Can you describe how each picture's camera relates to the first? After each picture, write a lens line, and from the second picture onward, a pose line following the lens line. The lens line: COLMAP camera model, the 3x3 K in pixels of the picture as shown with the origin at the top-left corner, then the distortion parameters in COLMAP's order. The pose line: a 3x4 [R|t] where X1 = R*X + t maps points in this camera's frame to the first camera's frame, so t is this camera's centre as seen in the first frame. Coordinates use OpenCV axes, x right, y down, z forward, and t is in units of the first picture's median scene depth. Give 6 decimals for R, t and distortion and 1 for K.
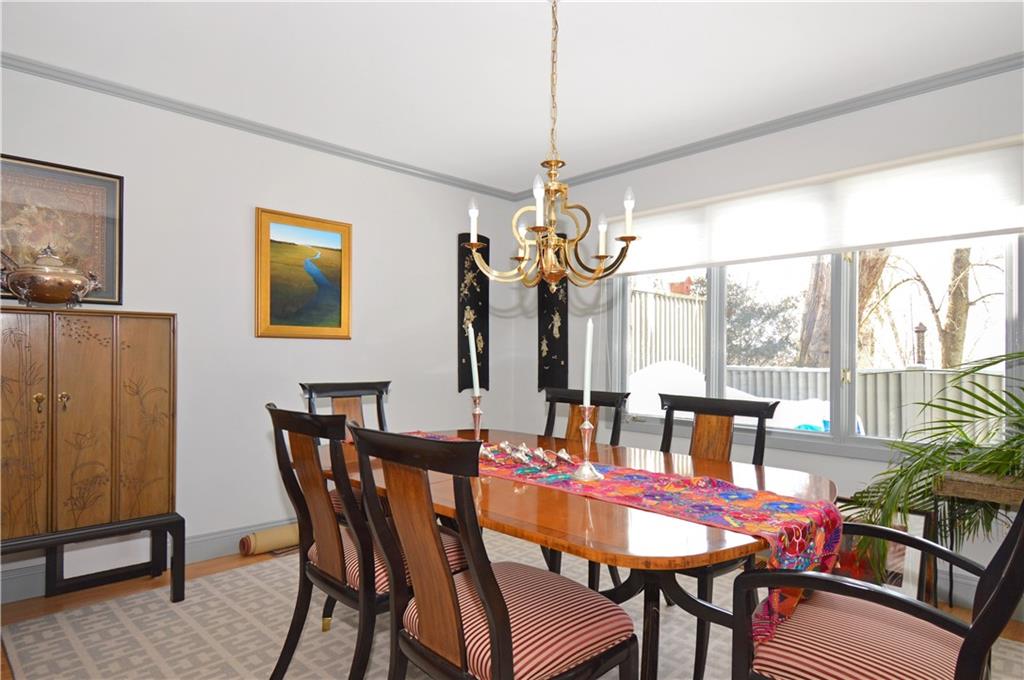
lens RADIAL K [[573.7, 0, 517.4], [0, 573.7, 356.1], [0, 0, 1]] dist [0.027756, -0.001679]
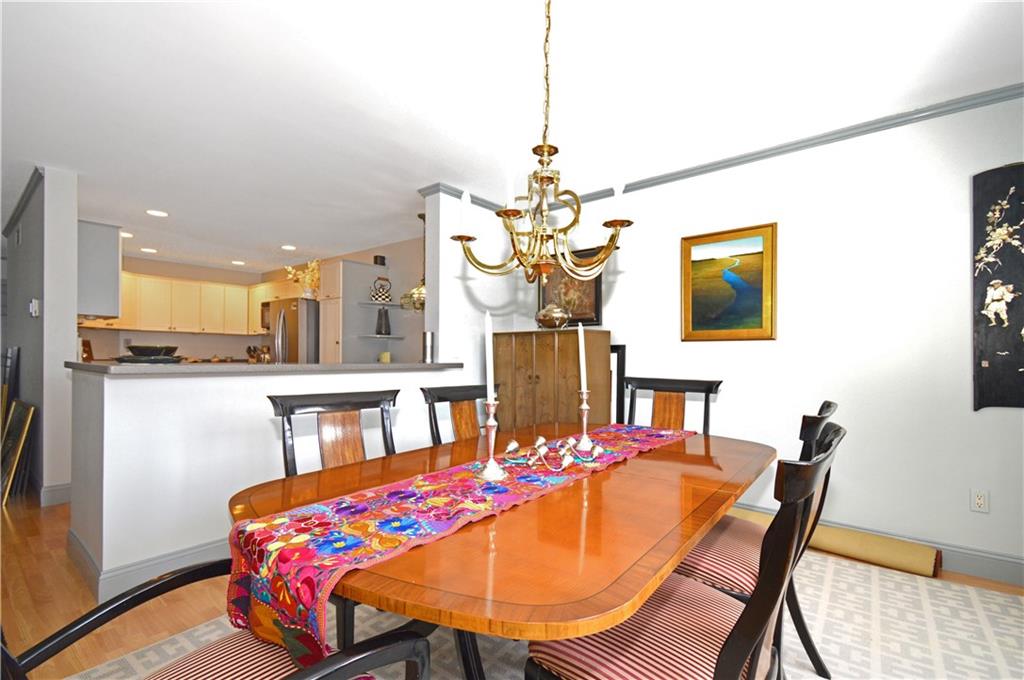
lens RADIAL K [[470.8, 0, 539.7], [0, 470.8, 359.8], [0, 0, 1]] dist [0.022622, -0.000237]
pose [[0.130462, 0.001921, -0.991451, 0.578023], [-0.006634, 0.999977, 0.001064, 0.009517], [0.991431, 0.006439, 0.130472, 0.615567]]
